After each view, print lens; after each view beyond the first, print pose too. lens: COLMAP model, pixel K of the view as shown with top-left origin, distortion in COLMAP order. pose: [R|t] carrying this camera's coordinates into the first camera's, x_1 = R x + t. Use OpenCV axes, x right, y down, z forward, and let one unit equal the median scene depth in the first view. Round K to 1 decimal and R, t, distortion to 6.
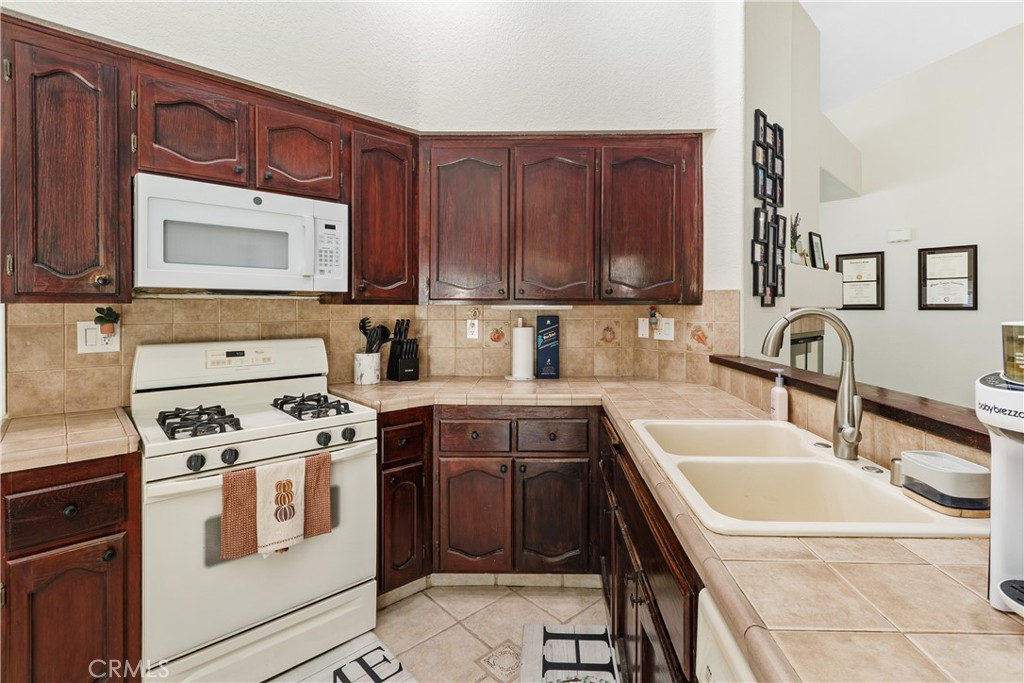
lens RADIAL K [[463.0, 0, 522.8], [0, 463.0, 307.8], [0, 0, 1]] dist [0.001228, -0.000742]
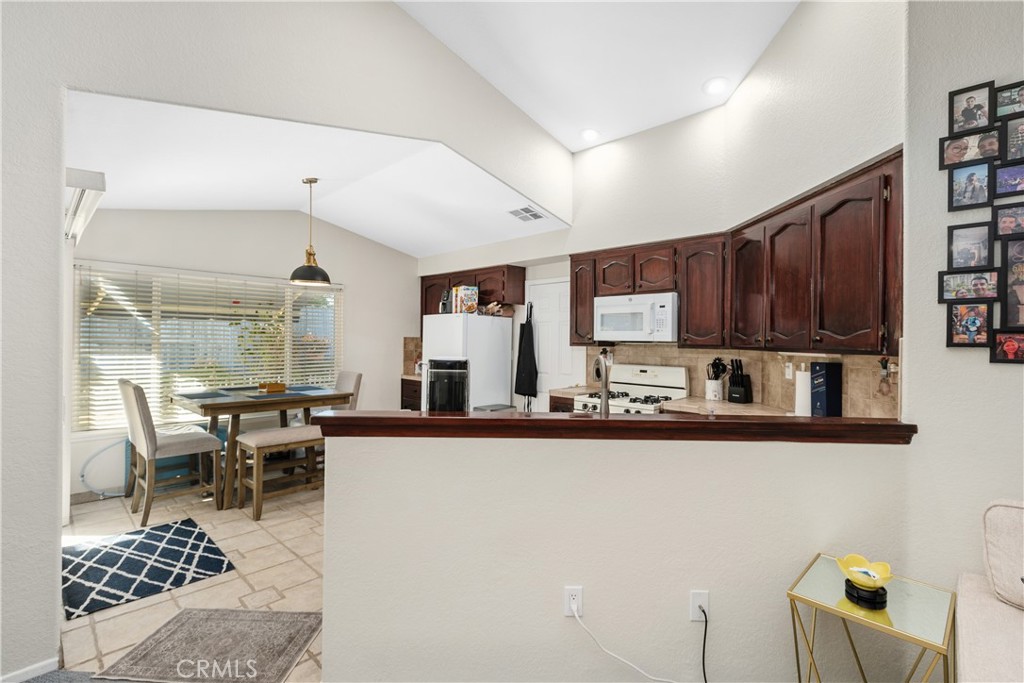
lens RADIAL K [[463.0, 0, 516.2], [0, 463.0, 338.2], [0, 0, 1]] dist [0.001228, -0.000742]
pose [[0.060403, -0.001762, -0.998173, 1.156611], [-0.007431, 0.999970, -0.002214, -0.032368], [0.998146, 0.007551, 0.060388, 0.259729]]
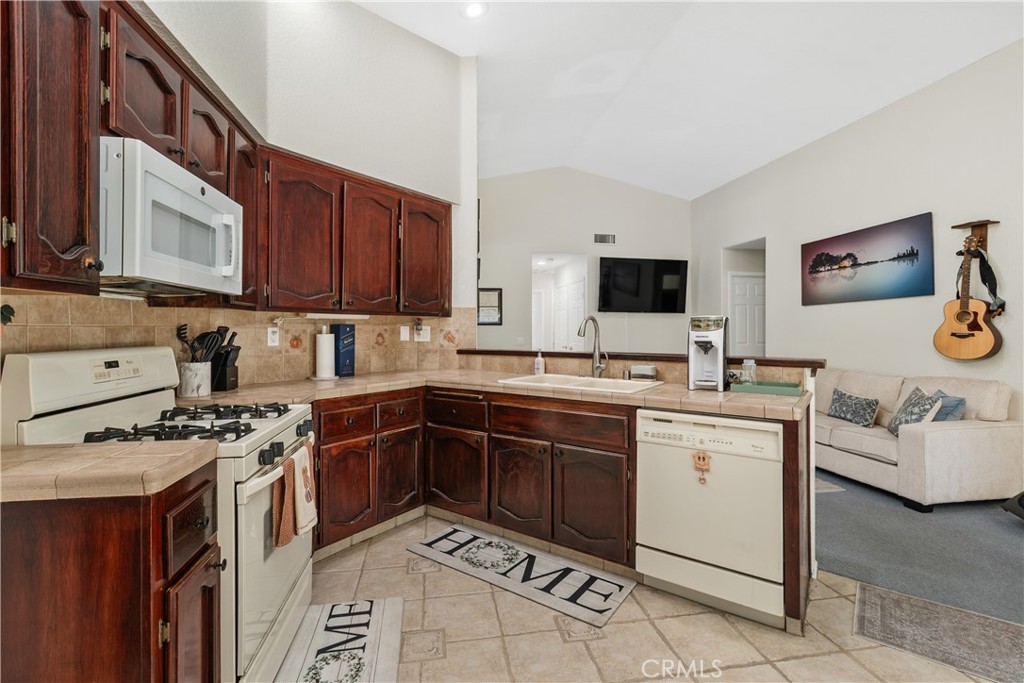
lens RADIAL K [[463.0, 0, 506.5], [0, 463.0, 313.2], [0, 0, 1]] dist [0.001228, -0.000742]
pose [[0.570716, 0.027189, 0.820697, -0.743682], [0.001369, 0.999419, -0.034062, 0.032794], [-0.821146, 0.020563, 0.570348, -0.017955]]
